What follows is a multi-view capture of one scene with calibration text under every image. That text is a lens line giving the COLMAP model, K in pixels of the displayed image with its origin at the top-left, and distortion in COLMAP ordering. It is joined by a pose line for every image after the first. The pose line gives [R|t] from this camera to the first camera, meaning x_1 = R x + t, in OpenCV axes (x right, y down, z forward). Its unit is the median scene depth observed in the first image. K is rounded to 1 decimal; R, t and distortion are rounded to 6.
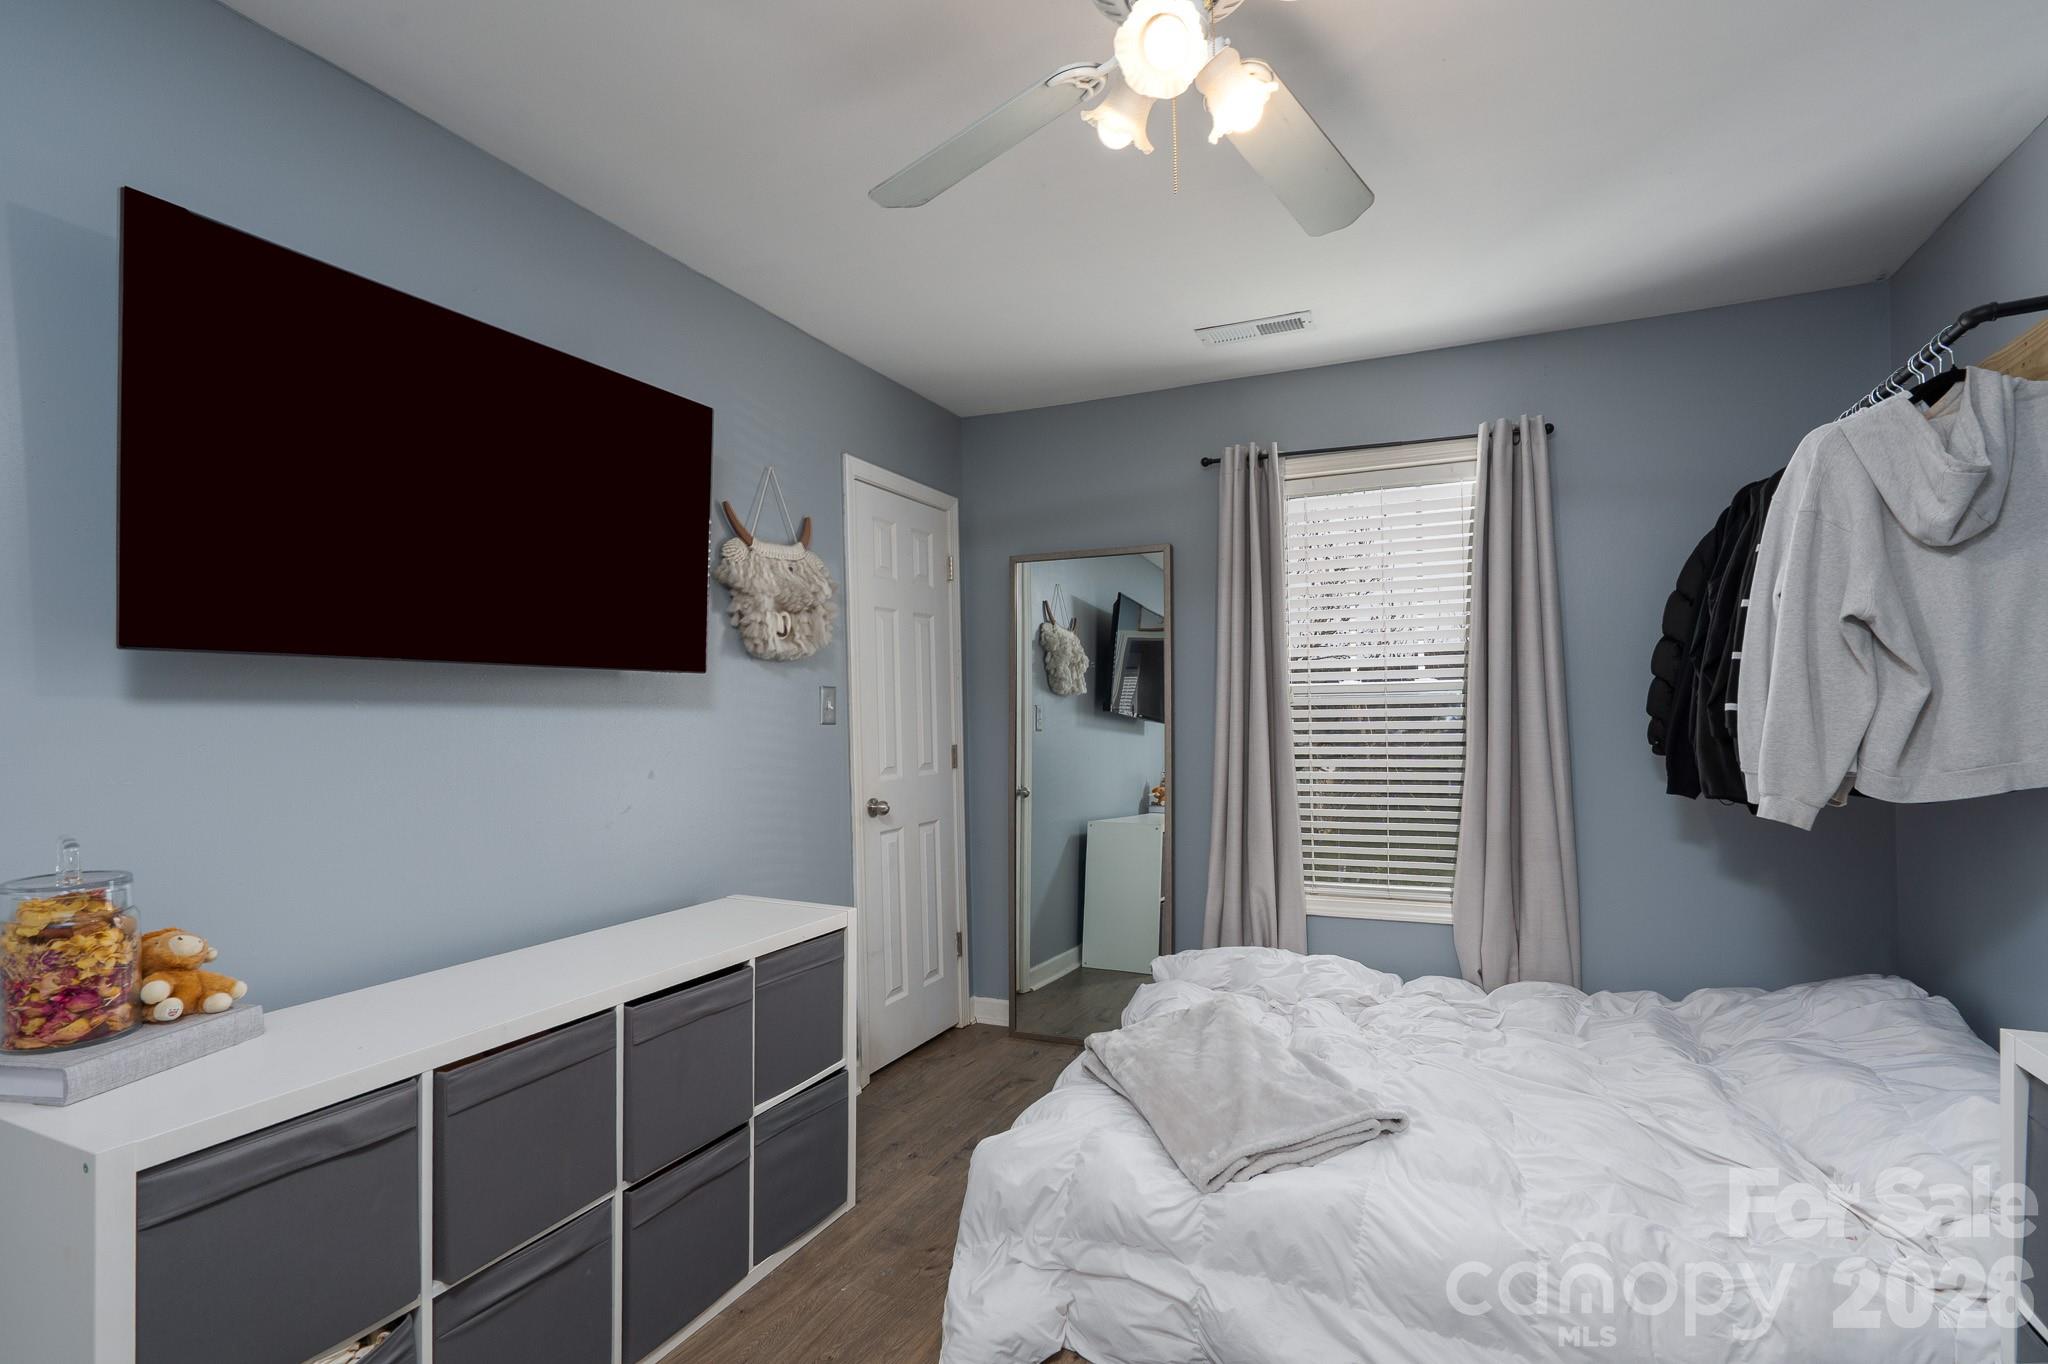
lens RADIAL K [[930.7, 0, 1095.5], [0, 930.7, 712.6], [0, 0, 1]] dist [-0.006316, 0.002380]
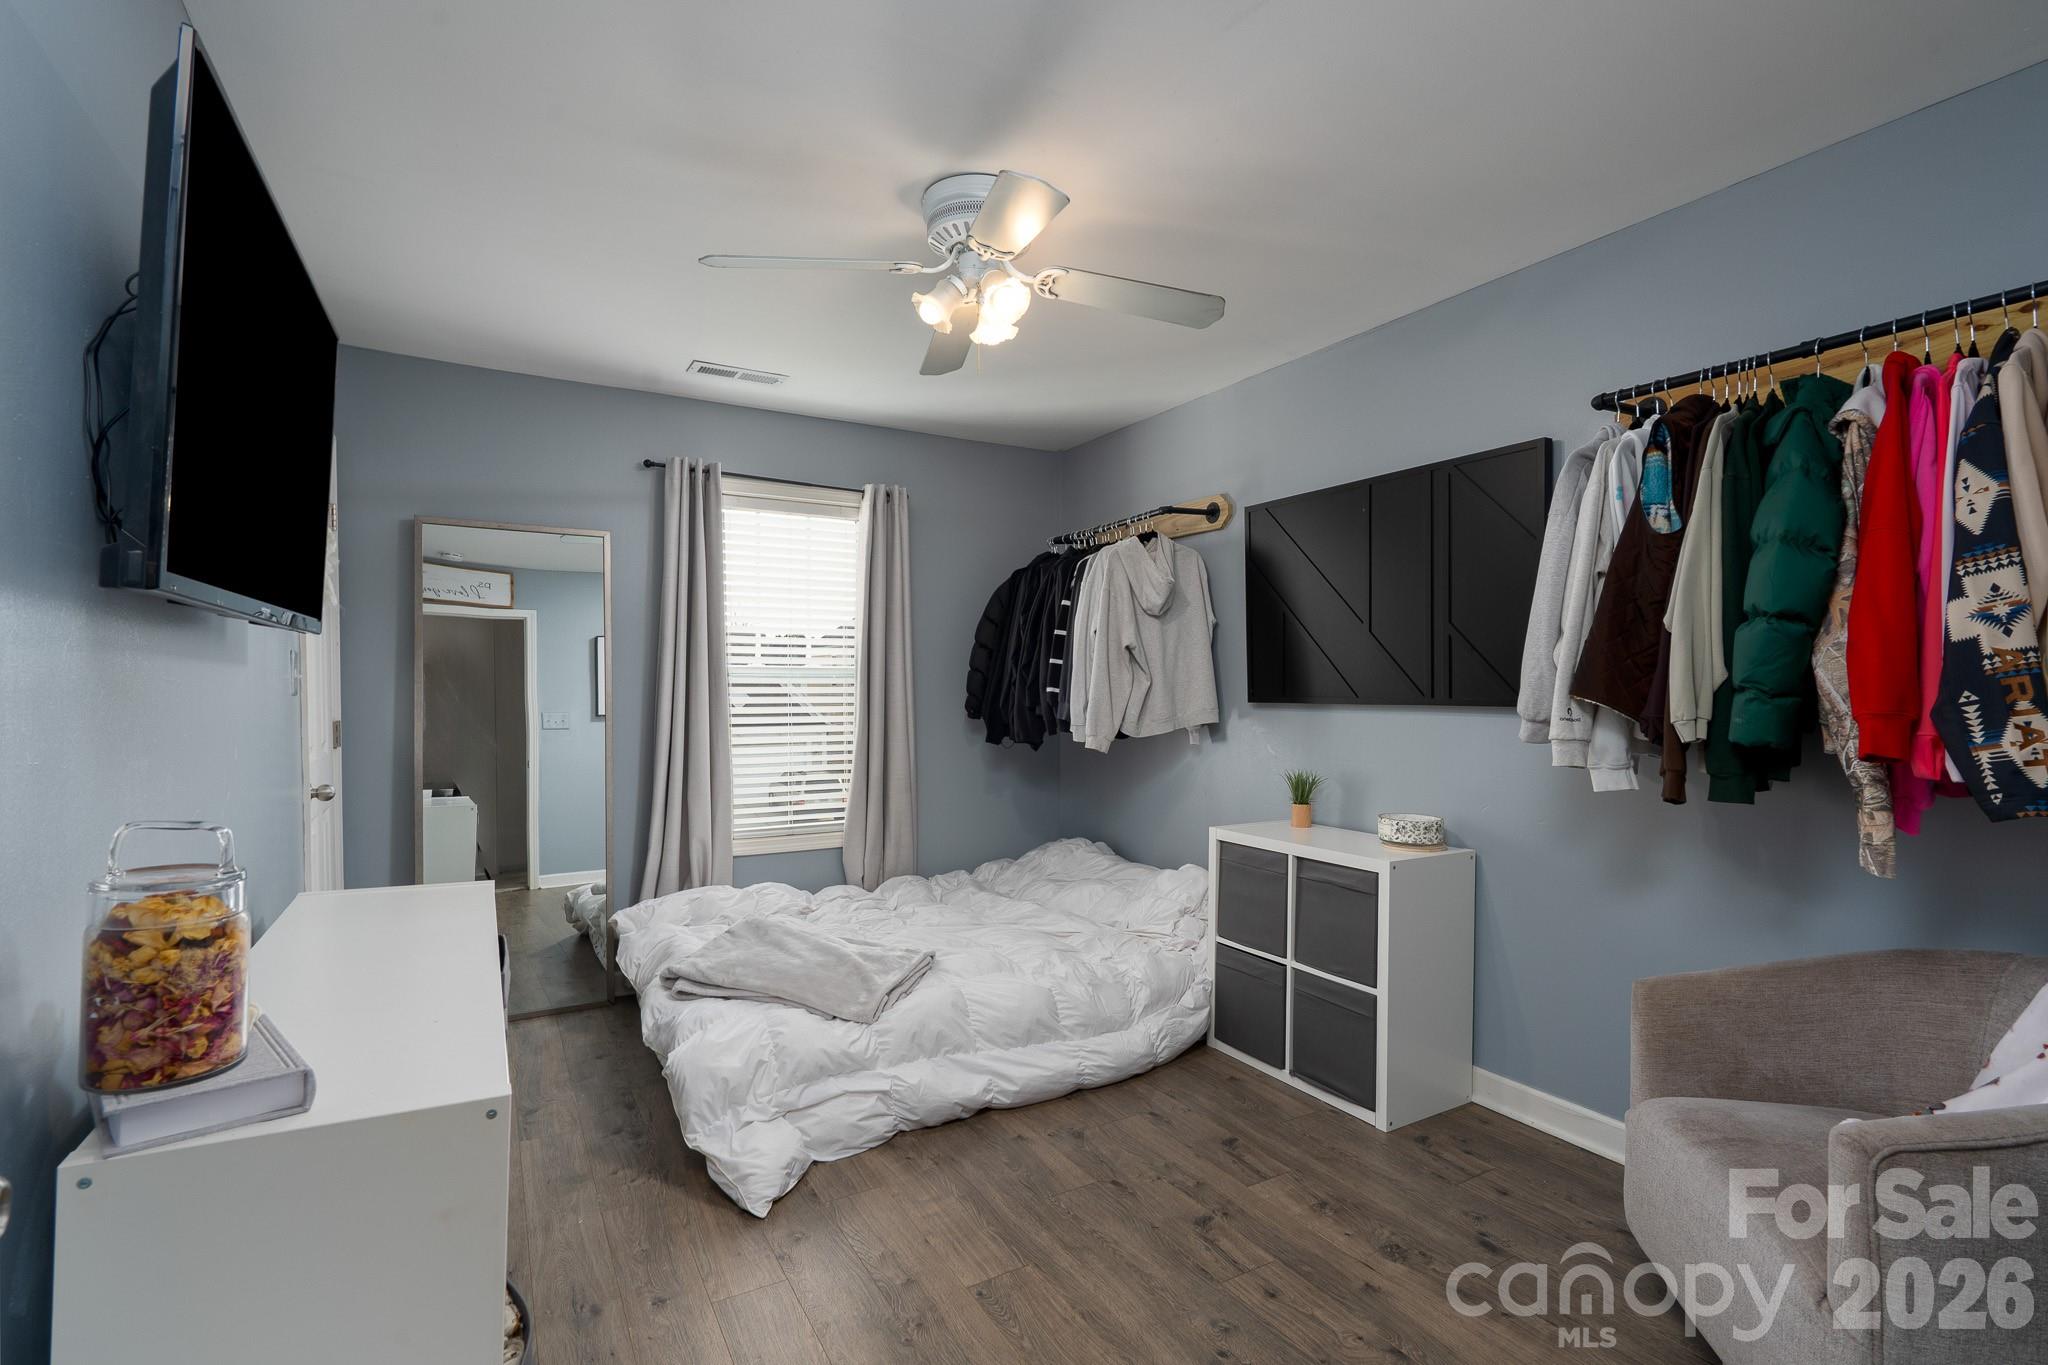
lens RADIAL K [[930.7, 0, 1011.3], [0, 930.7, 679.8], [0, 0, 1]] dist [-0.006316, 0.002380]
pose [[0.621161, 0.020795, 0.783407, -0.882964], [-0.012440, 0.999784, -0.016675, 0.007547], [-0.783584, 0.000613, 0.621285, -0.062249]]
